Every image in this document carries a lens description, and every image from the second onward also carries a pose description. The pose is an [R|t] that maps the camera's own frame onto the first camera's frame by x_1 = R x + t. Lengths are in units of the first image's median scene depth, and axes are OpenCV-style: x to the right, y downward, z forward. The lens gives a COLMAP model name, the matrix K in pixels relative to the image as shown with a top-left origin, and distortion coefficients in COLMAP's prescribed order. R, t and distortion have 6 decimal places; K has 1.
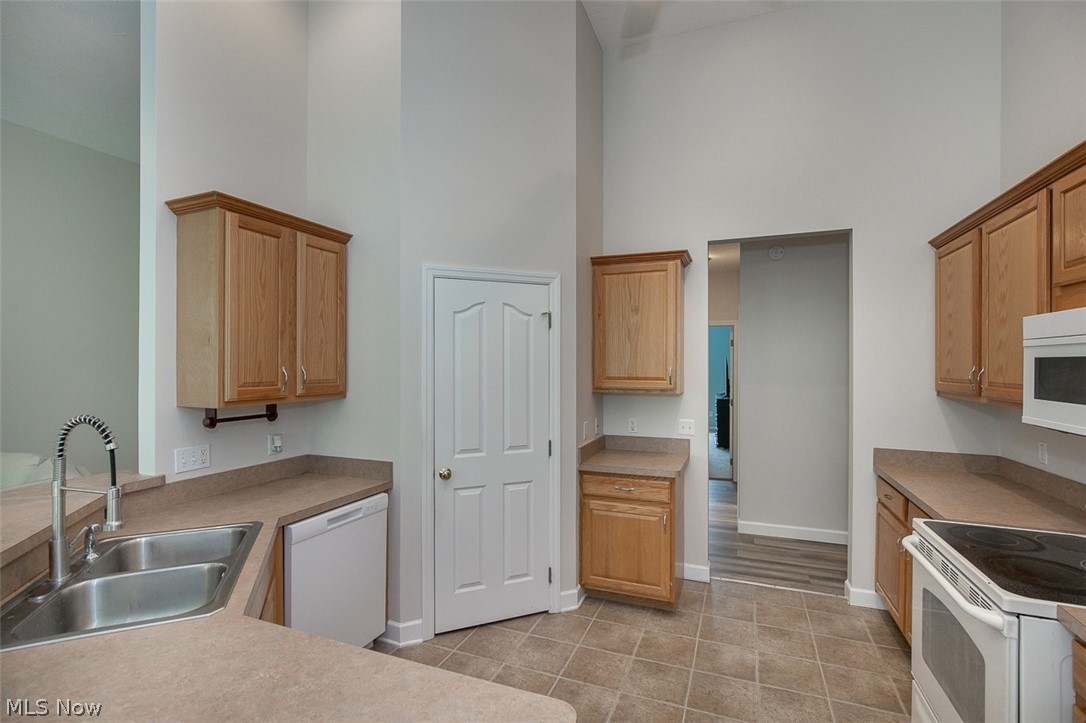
lens RADIAL K [[498.0, 0, 541.6], [0, 498.0, 363.5], [0, 0, 1]] dist [-0.013406, 0.004741]
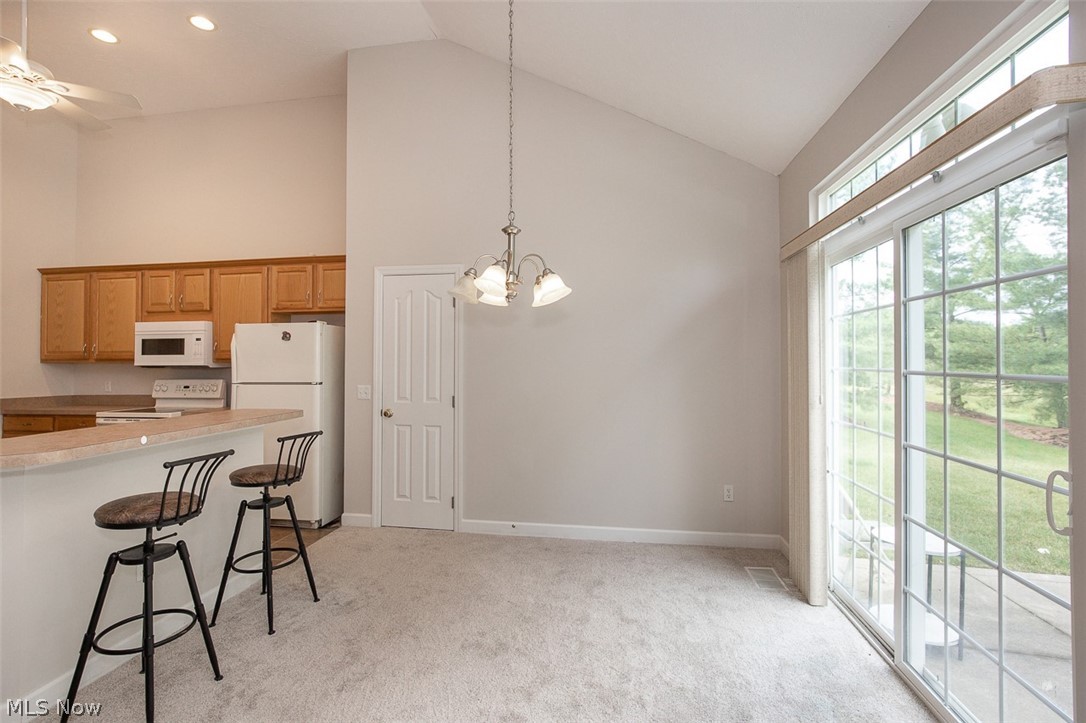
lens RADIAL K [[498.0, 0, 532.3], [0, 498.0, 353.8], [0, 0, 1]] dist [-0.013406, 0.004741]
pose [[-0.213776, 0.018059, 0.976716, -1.197778], [0.004550, 0.999837, -0.017490, 0.074279], [-0.976872, 0.000705, -0.213823, -0.259935]]
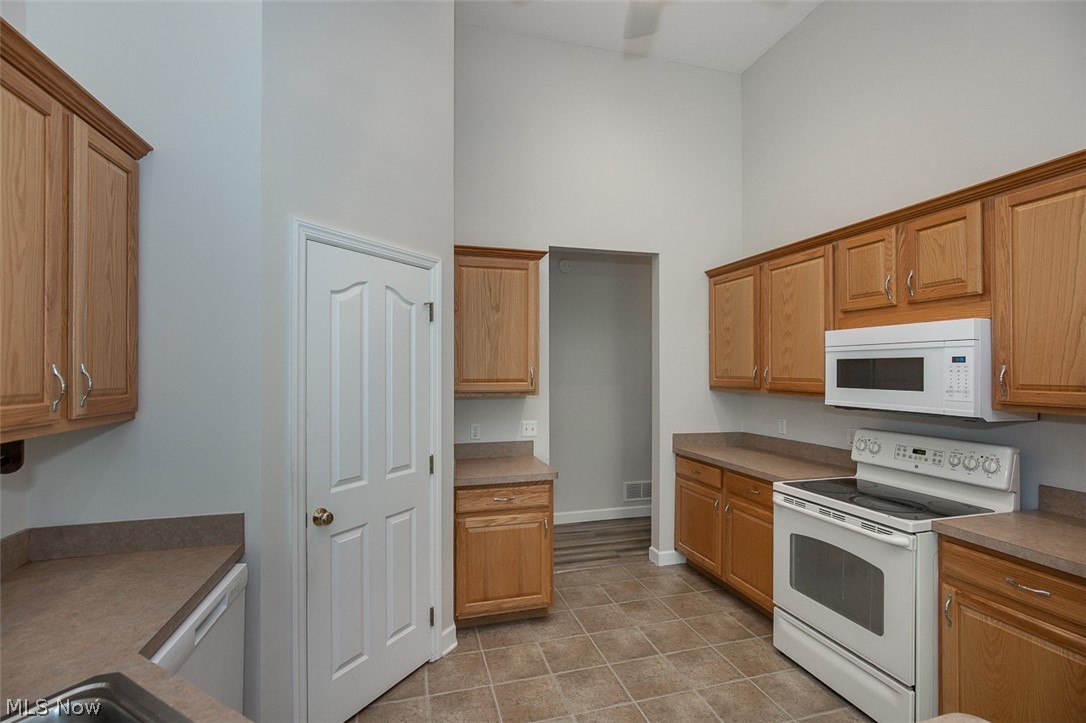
lens RADIAL K [[498.0, 0, 543.3], [0, 498.0, 366.1], [0, 0, 1]] dist [-0.013406, 0.004741]
pose [[0.791239, 0.002269, 0.611503, -0.364579], [0.001619, 0.999982, -0.005805, 0.009970], [-0.611505, 0.005583, 0.791221, 0.234081]]
